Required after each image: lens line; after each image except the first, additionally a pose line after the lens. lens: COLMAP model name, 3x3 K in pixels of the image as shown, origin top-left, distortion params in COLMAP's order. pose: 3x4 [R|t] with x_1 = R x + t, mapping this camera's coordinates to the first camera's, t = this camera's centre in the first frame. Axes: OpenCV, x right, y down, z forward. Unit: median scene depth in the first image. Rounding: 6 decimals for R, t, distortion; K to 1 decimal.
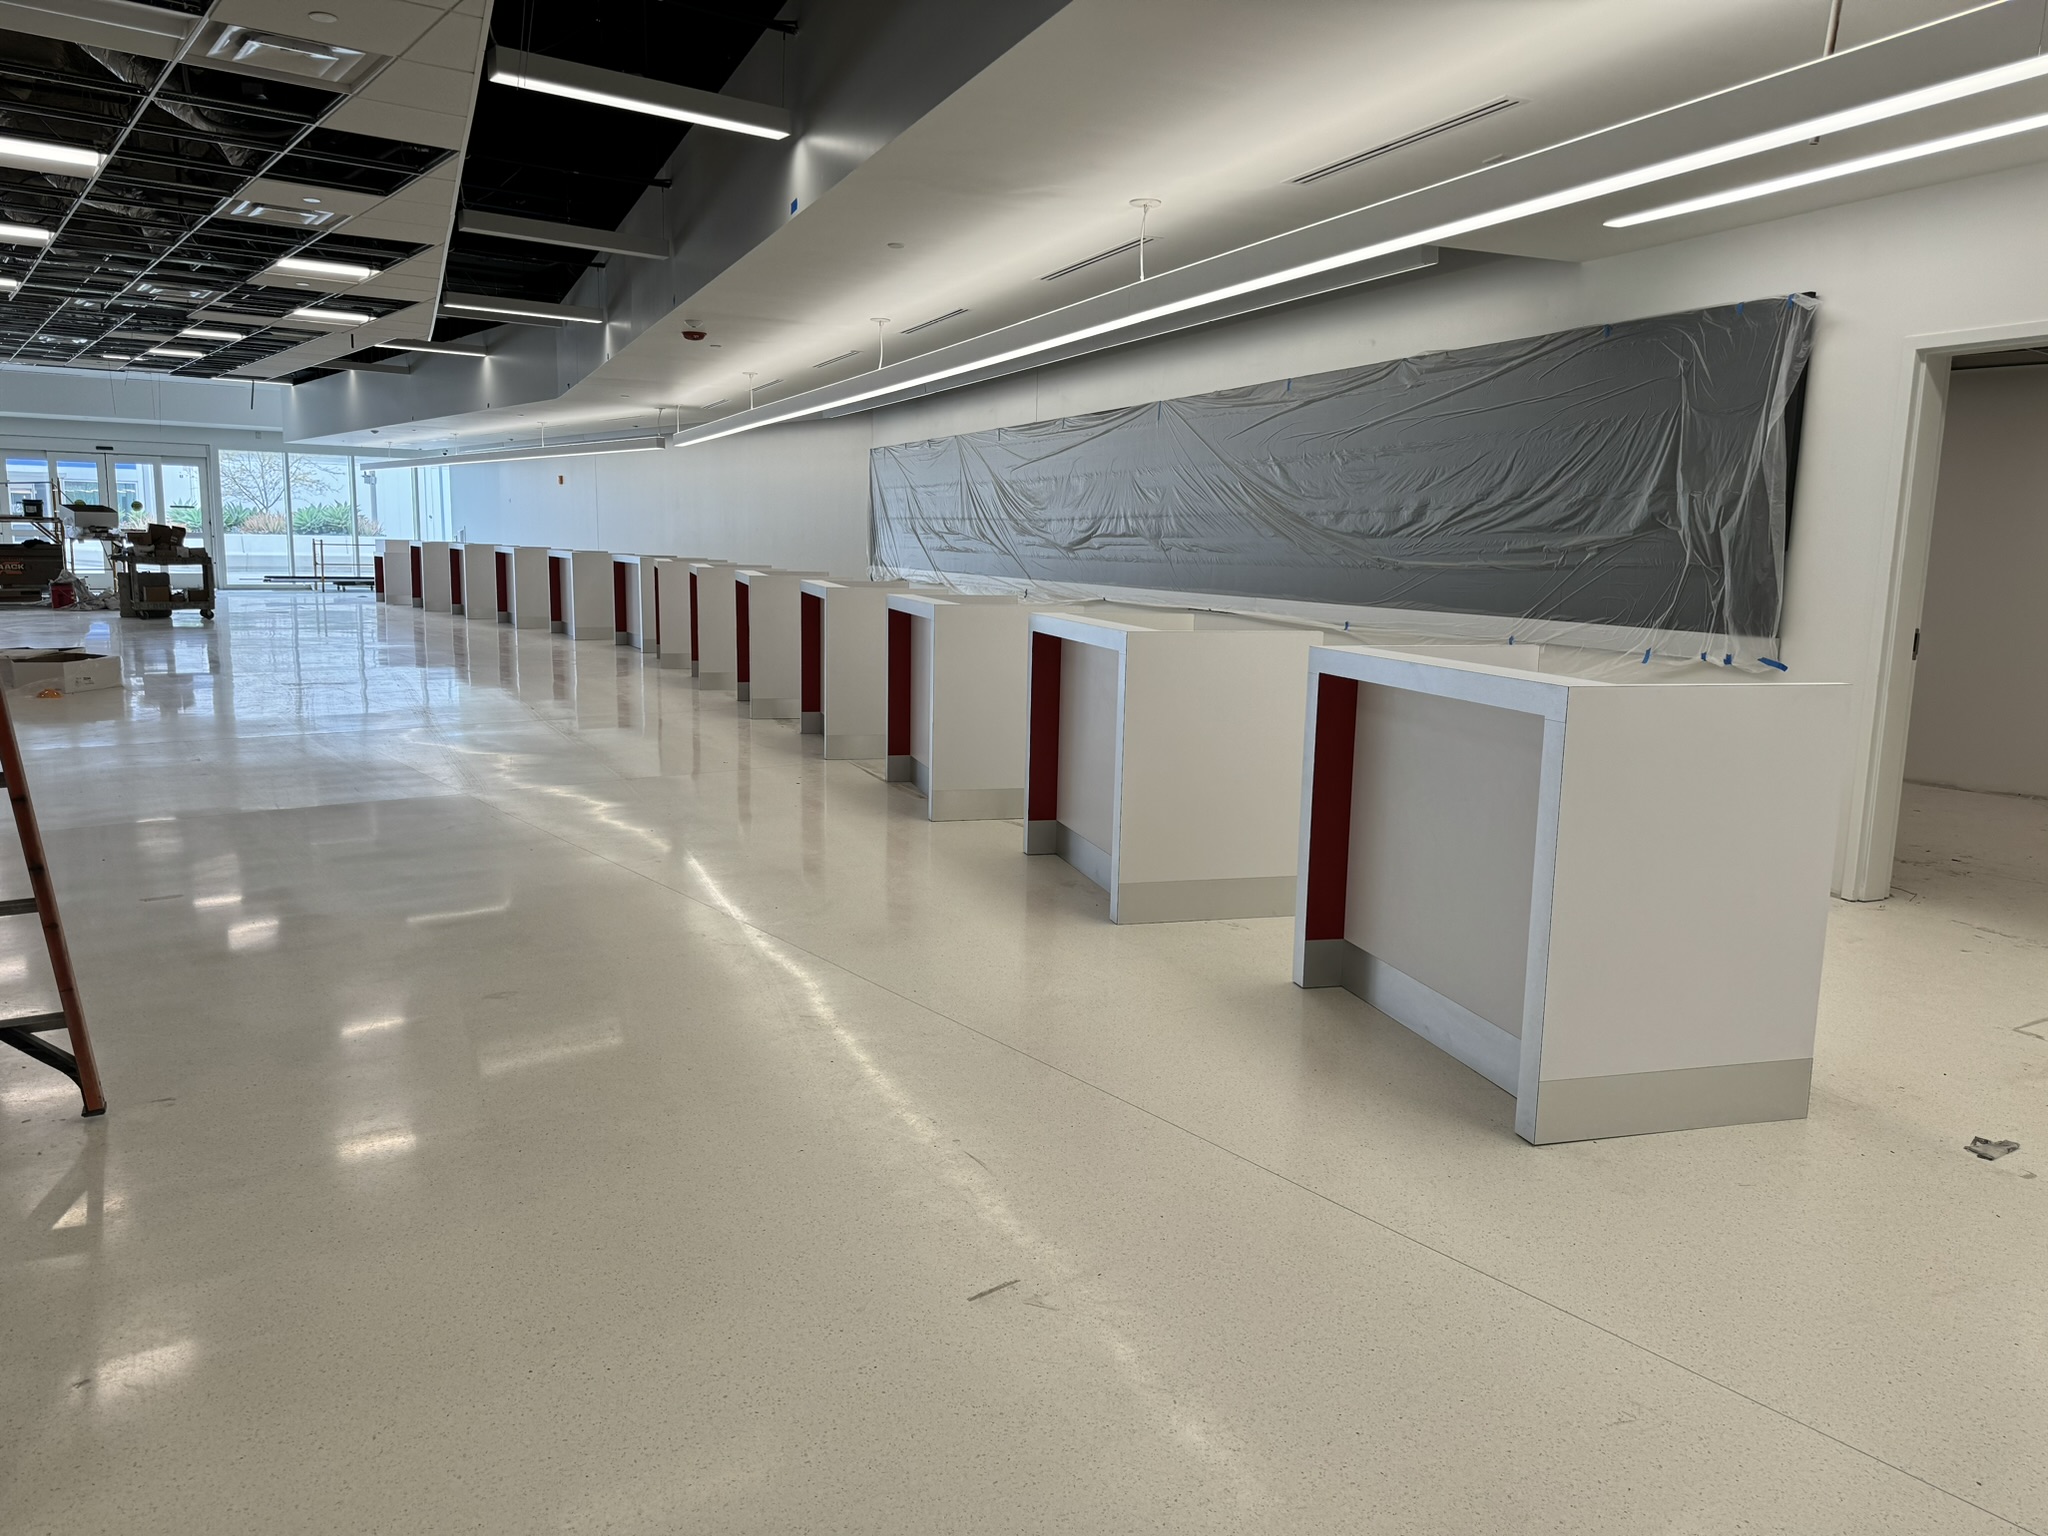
lens RADIAL K [[1395.7, 0, 1024.0], [0, 1395.7, 768.0], [0, 0, 1]] dist [0.087083, -0.084440]
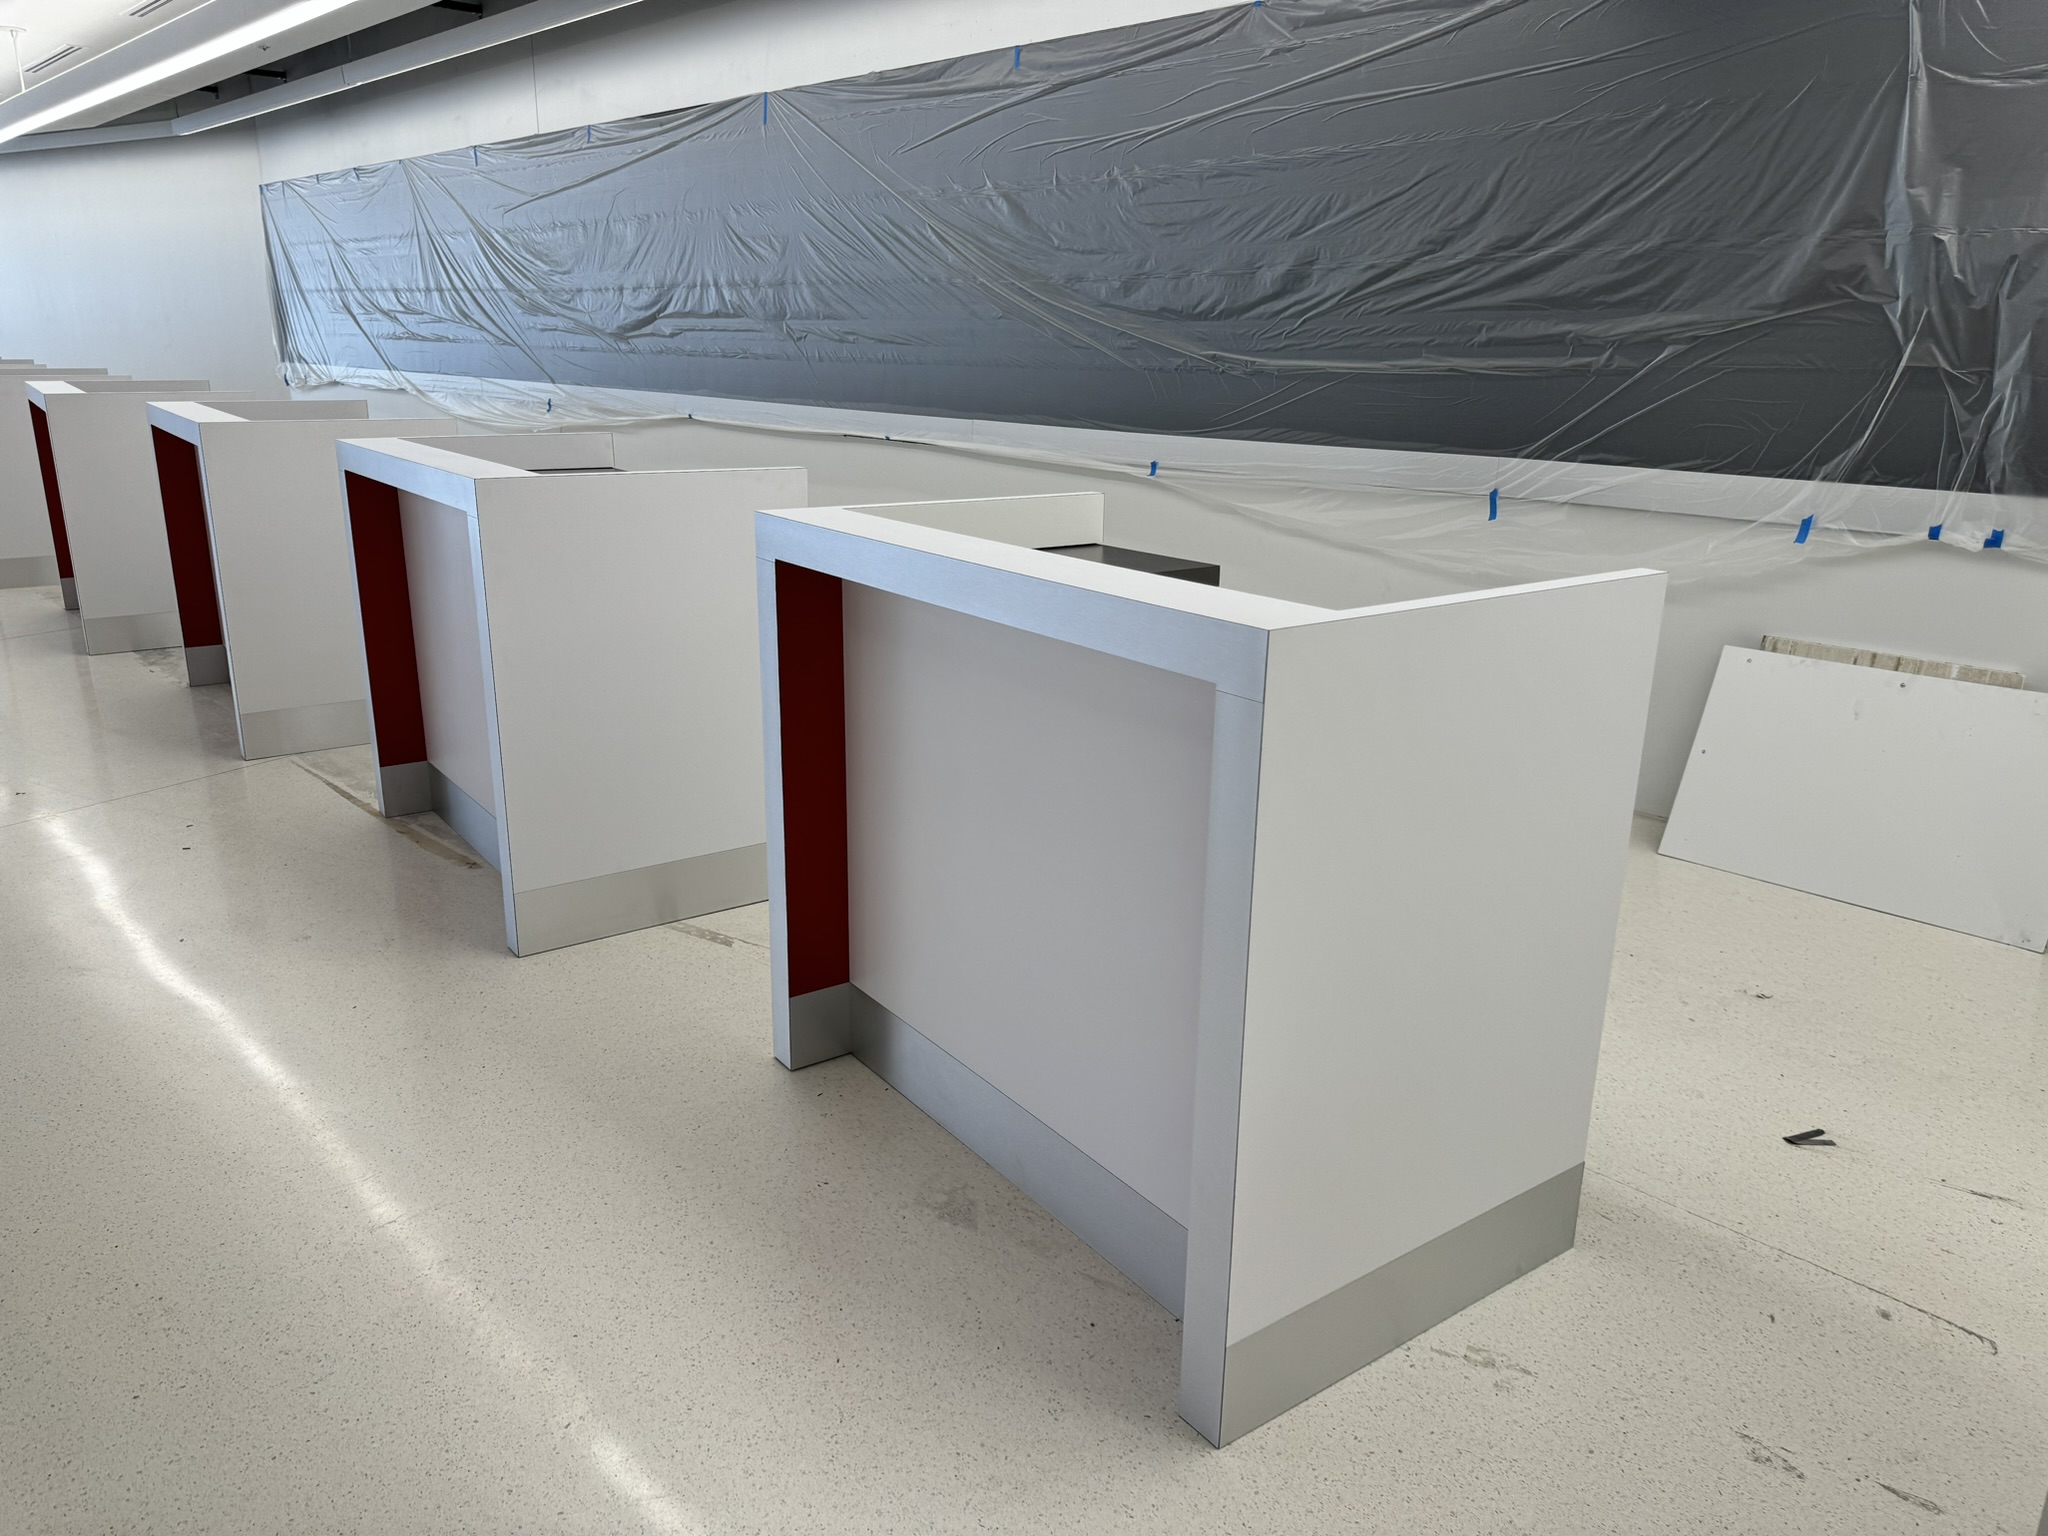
lens RADIAL K [[1677.3, 0, 1157.1], [0, 1677.3, 846.0], [0, 0, 1]] dist [0.059547, -0.101552]
pose [[0.938005, -0.105136, 0.330291, -0.021294], [0.058430, 0.987214, 0.148305, -0.029605], [-0.341660, -0.119812, 0.932155, 0.184370]]
